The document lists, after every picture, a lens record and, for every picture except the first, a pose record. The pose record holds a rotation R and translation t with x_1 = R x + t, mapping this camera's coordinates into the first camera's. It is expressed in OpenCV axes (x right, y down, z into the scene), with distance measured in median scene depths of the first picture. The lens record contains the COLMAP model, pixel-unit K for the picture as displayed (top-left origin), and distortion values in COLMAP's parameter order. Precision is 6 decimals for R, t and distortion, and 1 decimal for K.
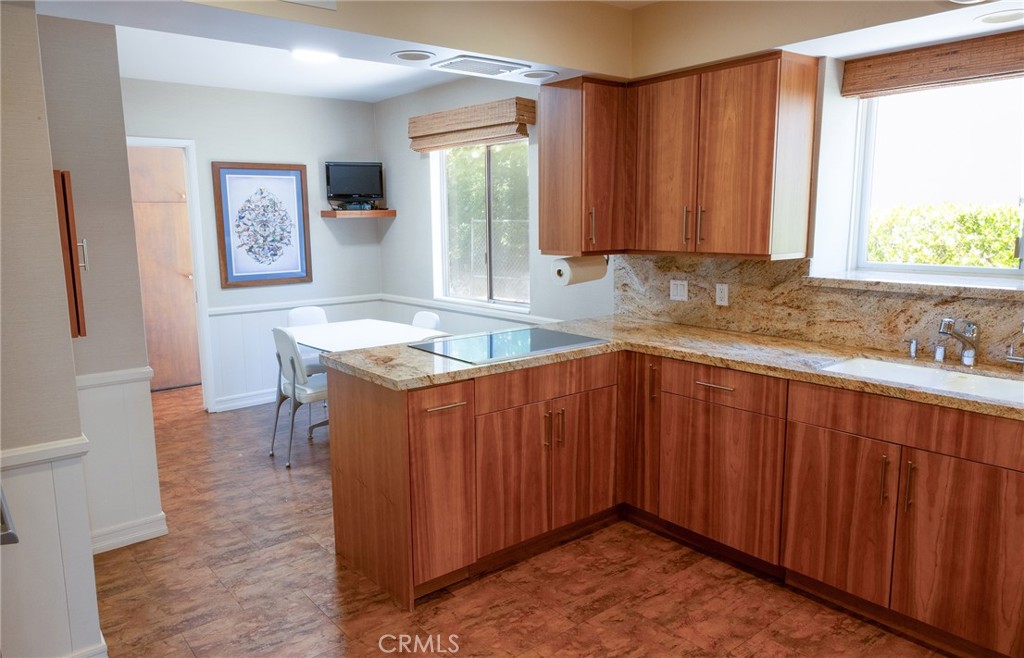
lens RADIAL K [[684.0, 0, 512.0], [0, 684.0, 329.0], [0, 0, 1]] dist [0.001031, 0.005410]
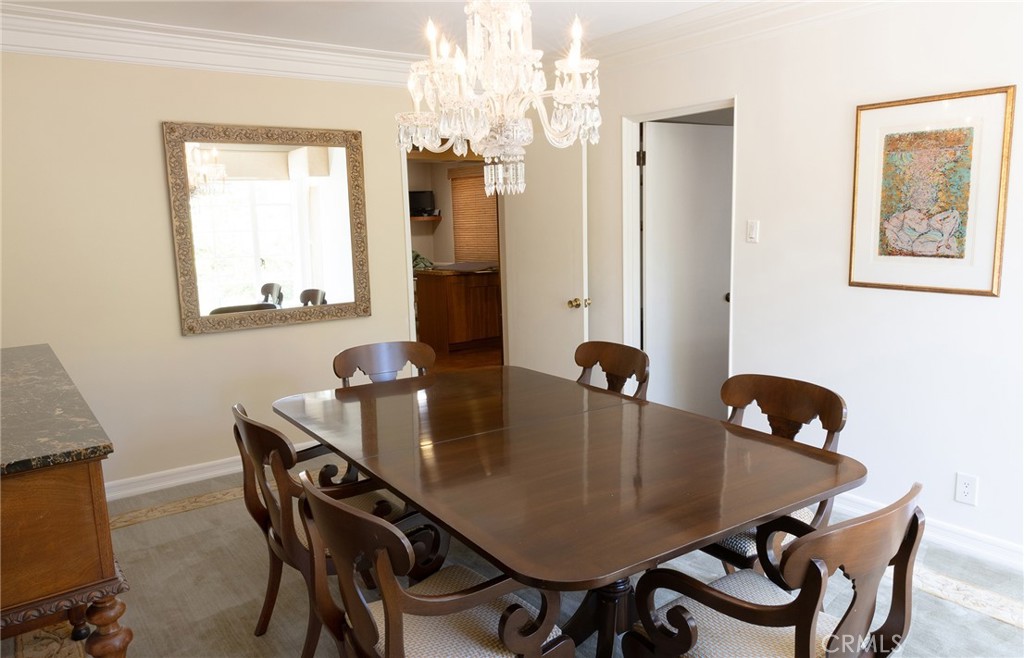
lens RADIAL K [[684.0, 0, 512.0], [0, 684.0, 329.0], [0, 0, 1]] dist [0.001031, 0.005410]
pose [[0.997675, -0.009053, -0.067552, 0.274144], [0.008770, 0.999951, -0.004483, 0.272714], [0.067589, 0.003880, 0.997706, -1.605310]]
